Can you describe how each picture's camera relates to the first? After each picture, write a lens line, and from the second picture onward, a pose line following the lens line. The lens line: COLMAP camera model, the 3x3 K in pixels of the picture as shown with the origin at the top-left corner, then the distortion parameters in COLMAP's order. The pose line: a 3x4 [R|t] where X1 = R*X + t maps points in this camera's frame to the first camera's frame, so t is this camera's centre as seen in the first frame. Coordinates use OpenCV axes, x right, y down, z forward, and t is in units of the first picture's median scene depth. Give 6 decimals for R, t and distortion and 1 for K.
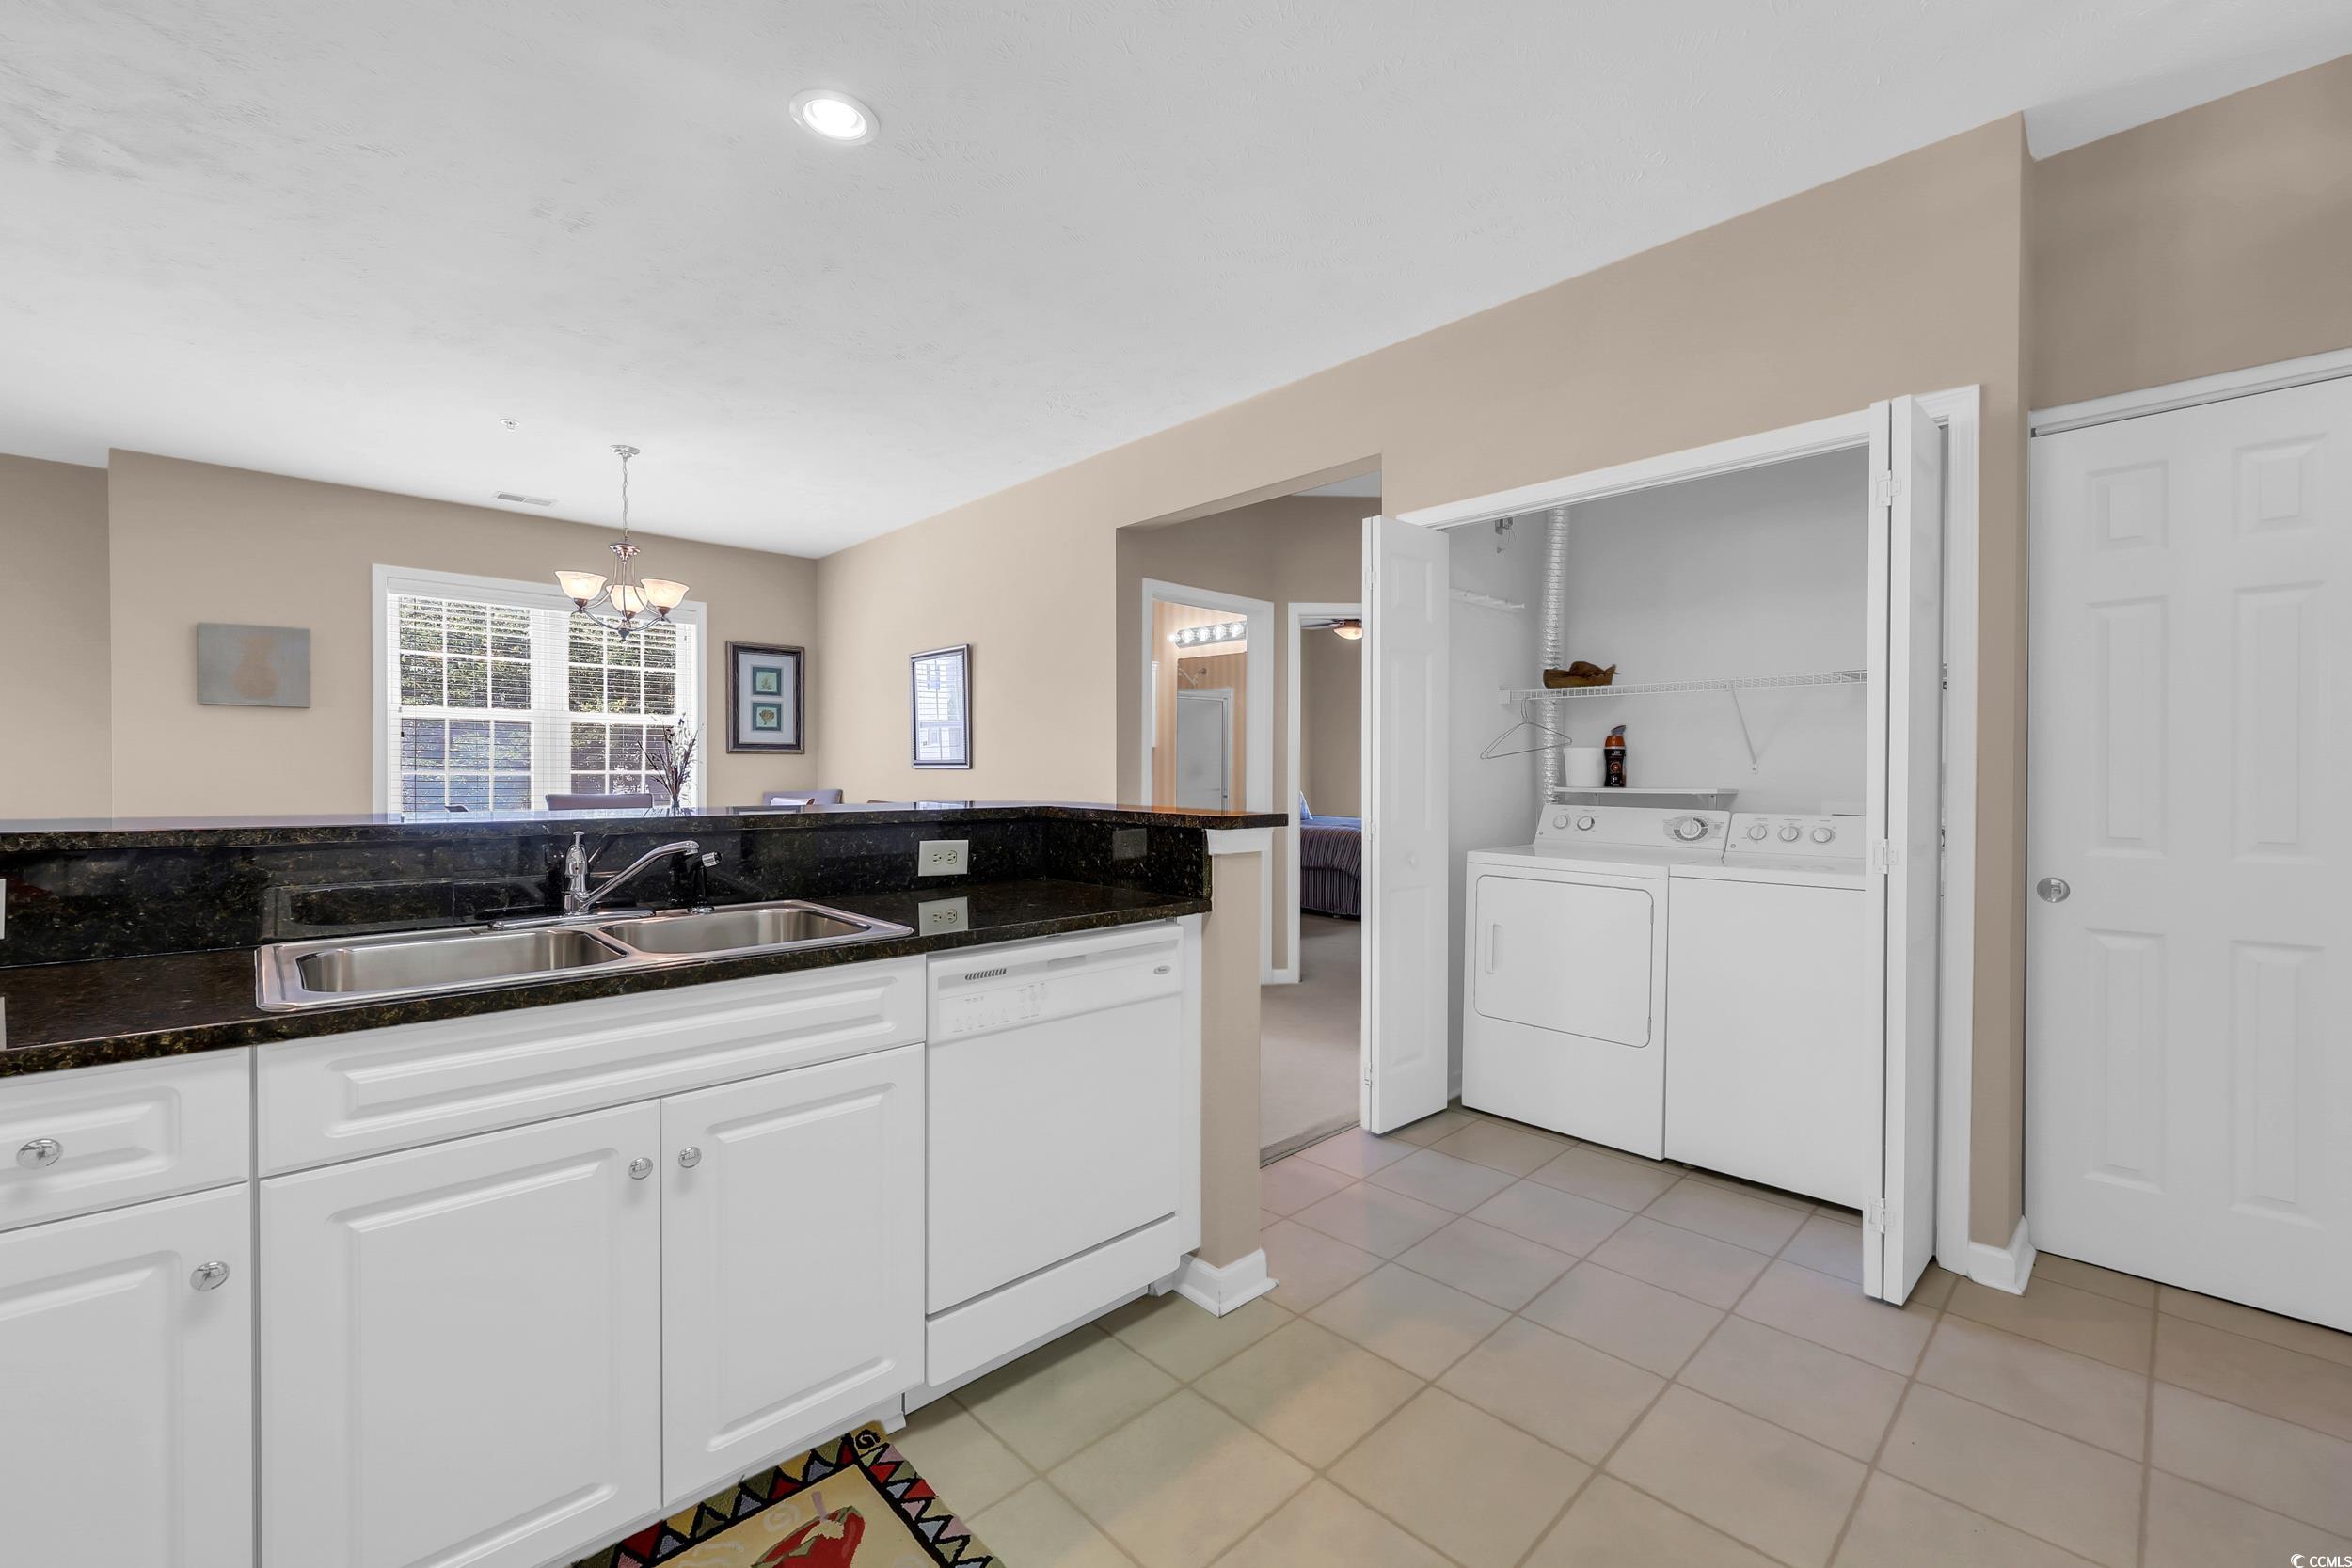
lens RADIAL K [[966.1, 0, 1178.2], [0, 966.1, 772.9], [0, 0, 1]] dist [-0.002427, 0.000130]
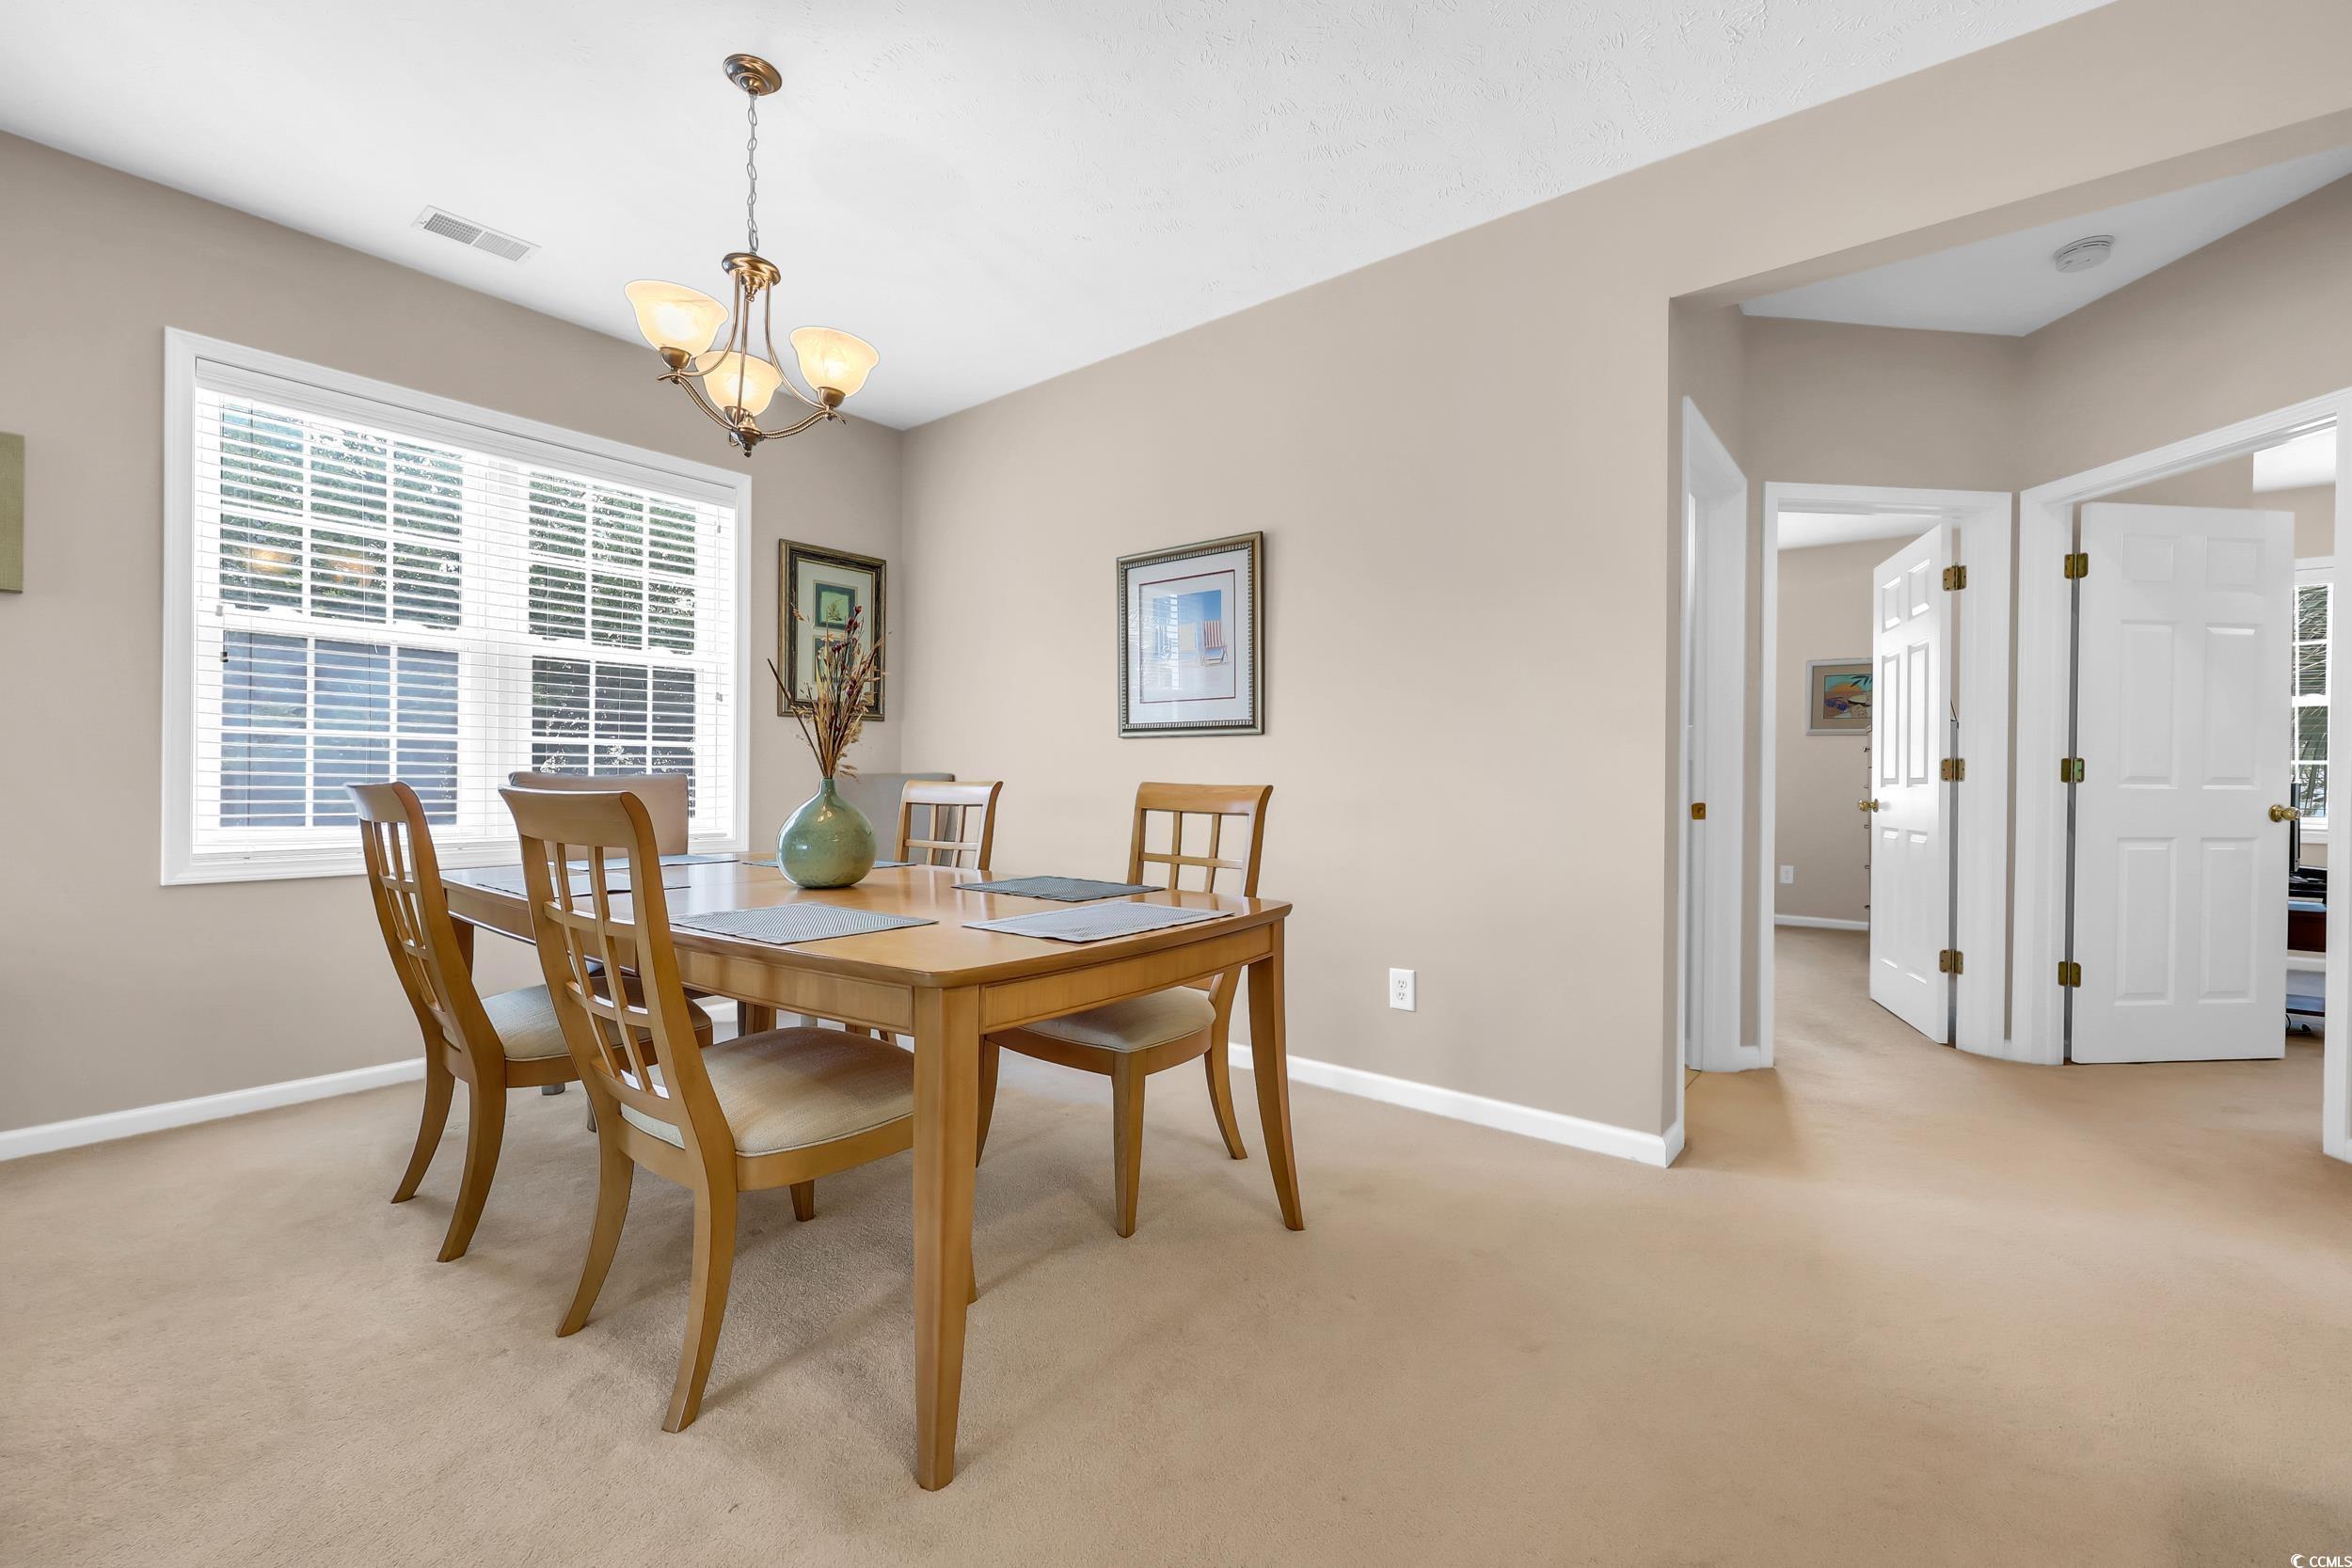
lens RADIAL K [[966.1, 0, 1189.7], [0, 966.1, 778.1], [0, 0, 1]] dist [-0.002427, 0.000130]
pose [[0.990705, 0.006780, 0.135860, -0.307853], [-0.007069, 0.999974, 0.001651, 0.020920], [-0.135845, -0.002596, 0.990727, 0.352773]]
